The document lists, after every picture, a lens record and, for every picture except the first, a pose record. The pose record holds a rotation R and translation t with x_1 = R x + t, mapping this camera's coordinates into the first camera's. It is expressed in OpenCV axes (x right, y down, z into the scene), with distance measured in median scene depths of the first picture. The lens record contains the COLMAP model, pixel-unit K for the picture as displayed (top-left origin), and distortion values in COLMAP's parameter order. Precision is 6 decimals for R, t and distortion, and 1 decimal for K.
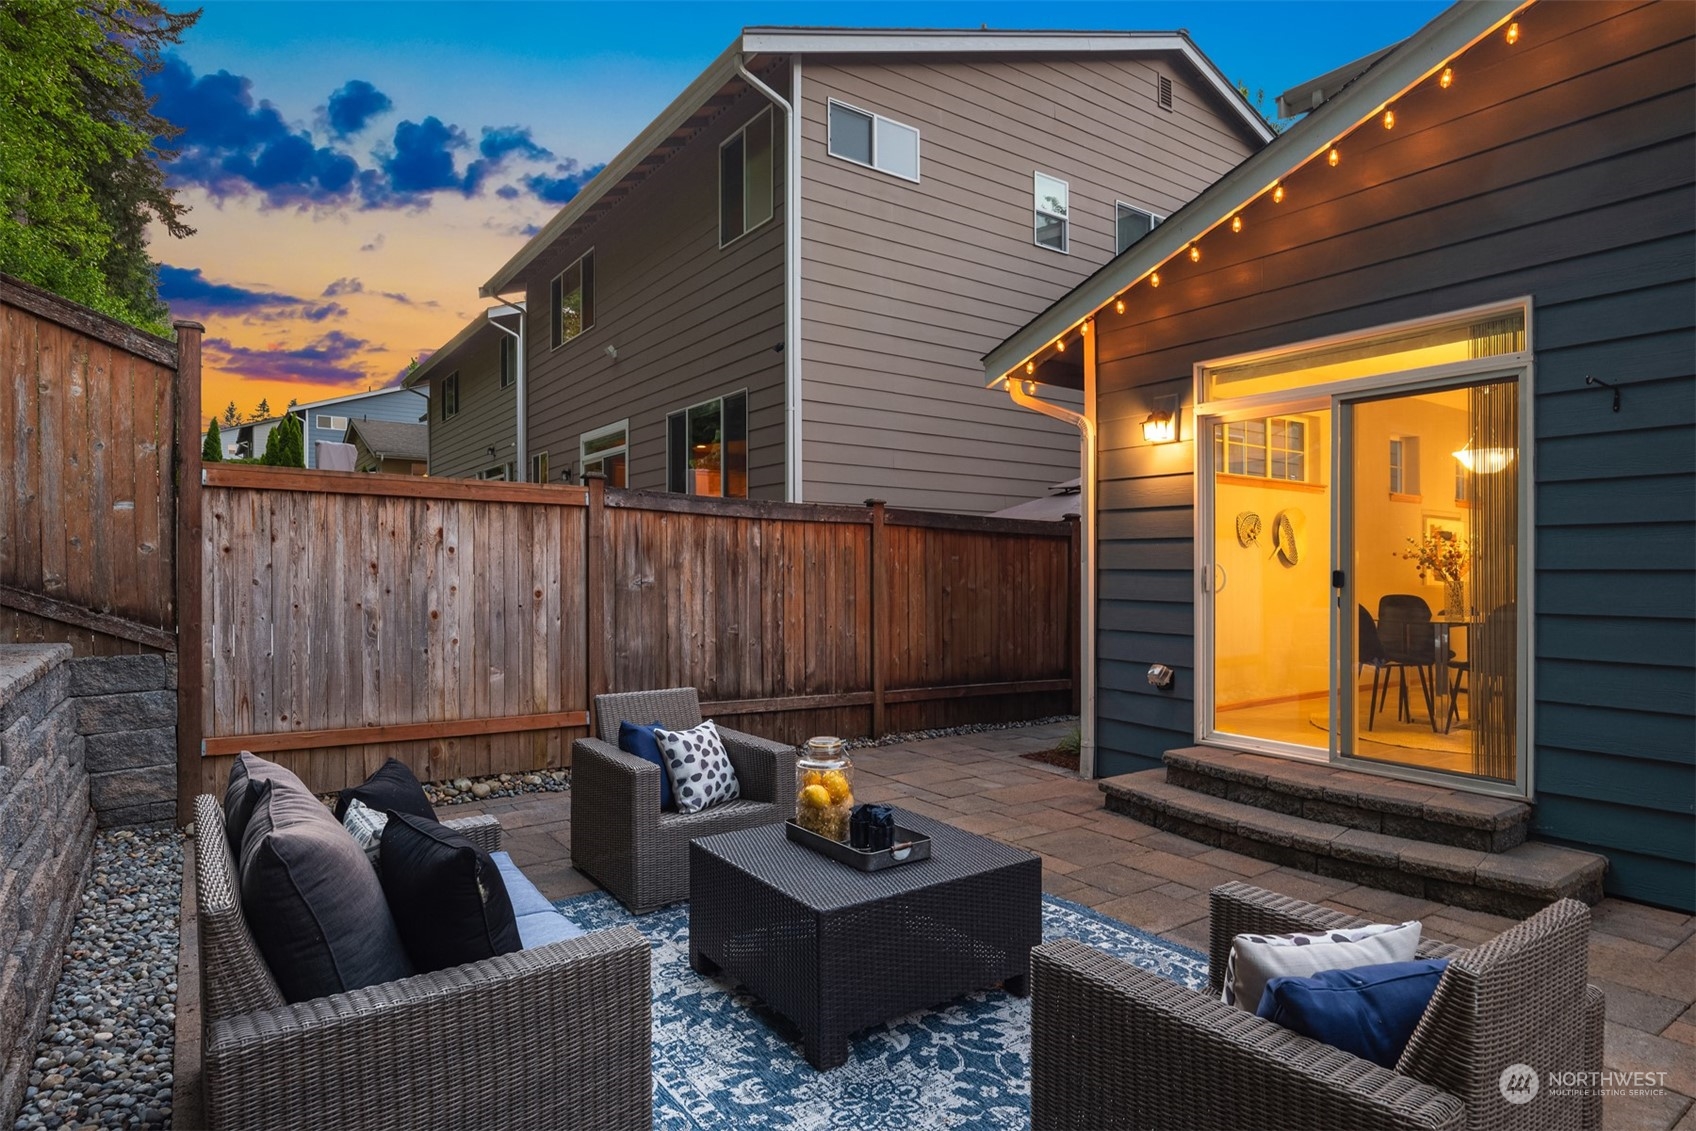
lens RADIAL K [[926.2, 0, 849.3], [0, 926.2, 573.0], [0, 0, 1]] dist [-0.002629, -0.000578]
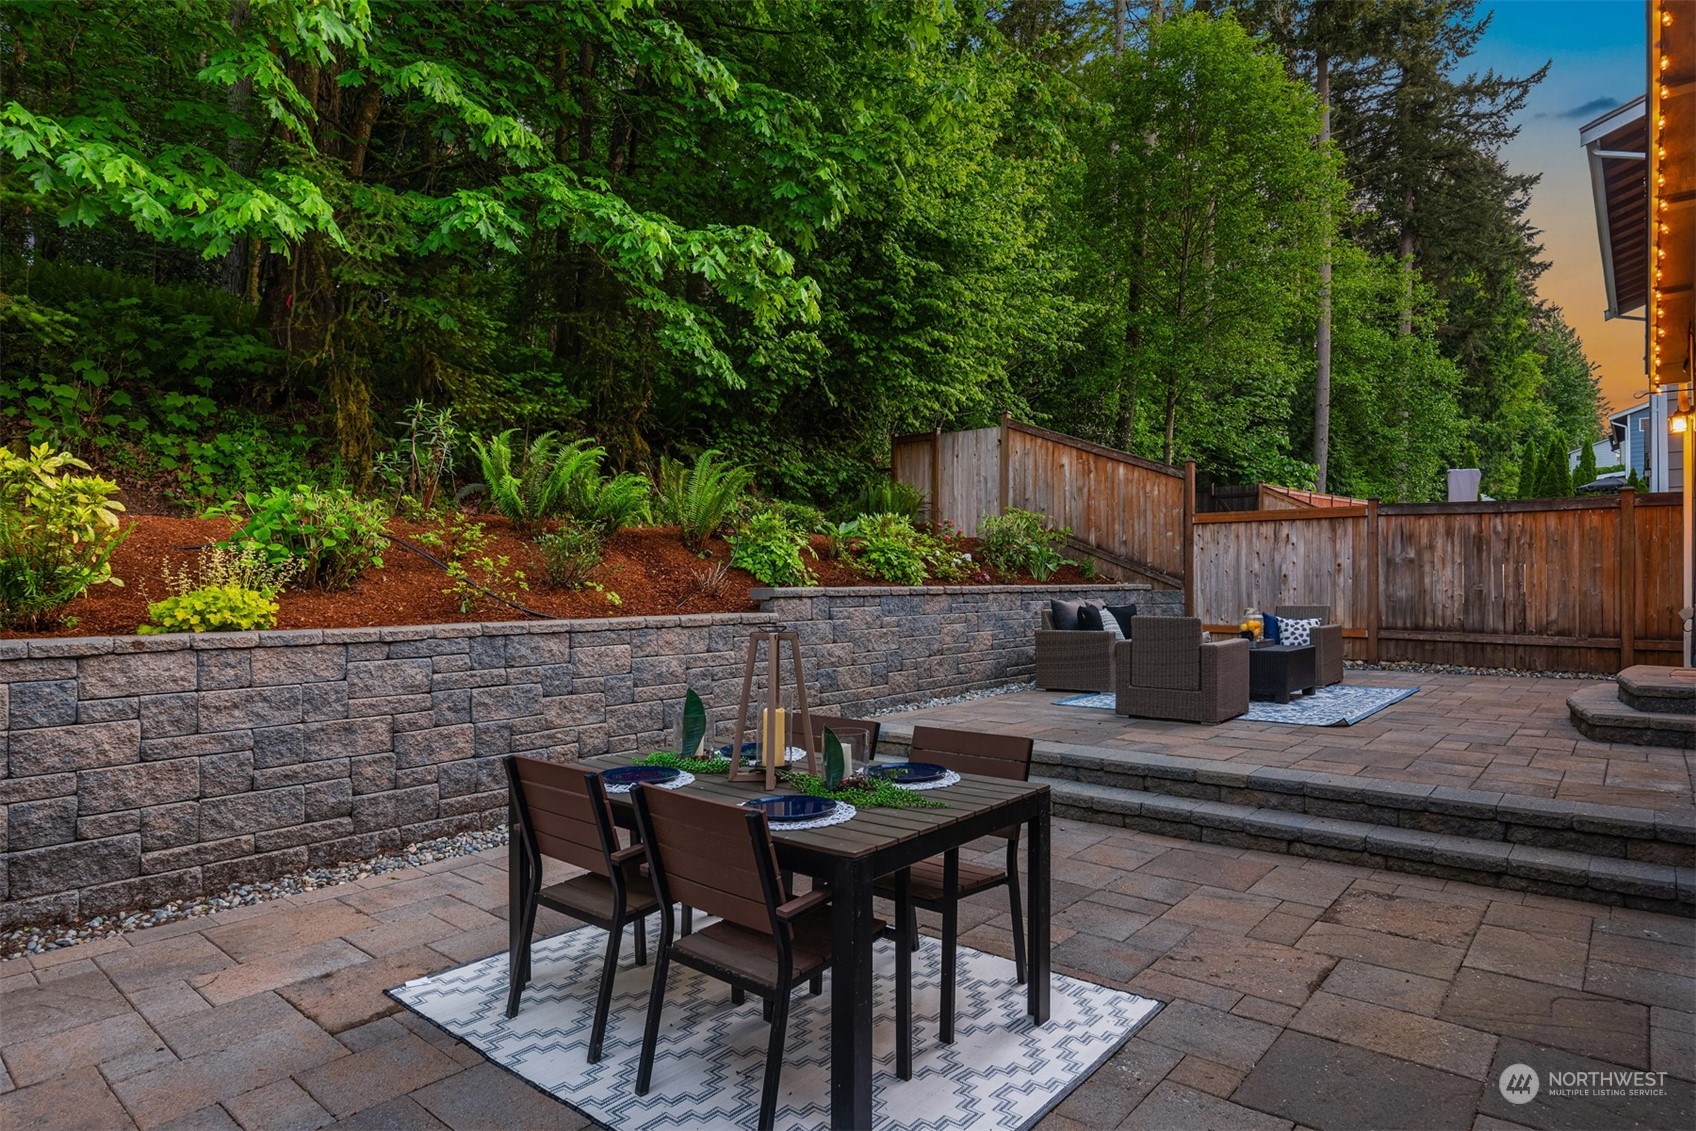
lens RADIAL K [[926.2, 0, 849.5], [0, 926.2, 575.2], [0, 0, 1]] dist [-0.002629, -0.000578]
pose [[0.236477, -0.017457, -0.971480, 1.154902], [0.006727, 0.999844, -0.016329, 0.061551], [0.971614, -0.002674, 0.236558, -0.376815]]
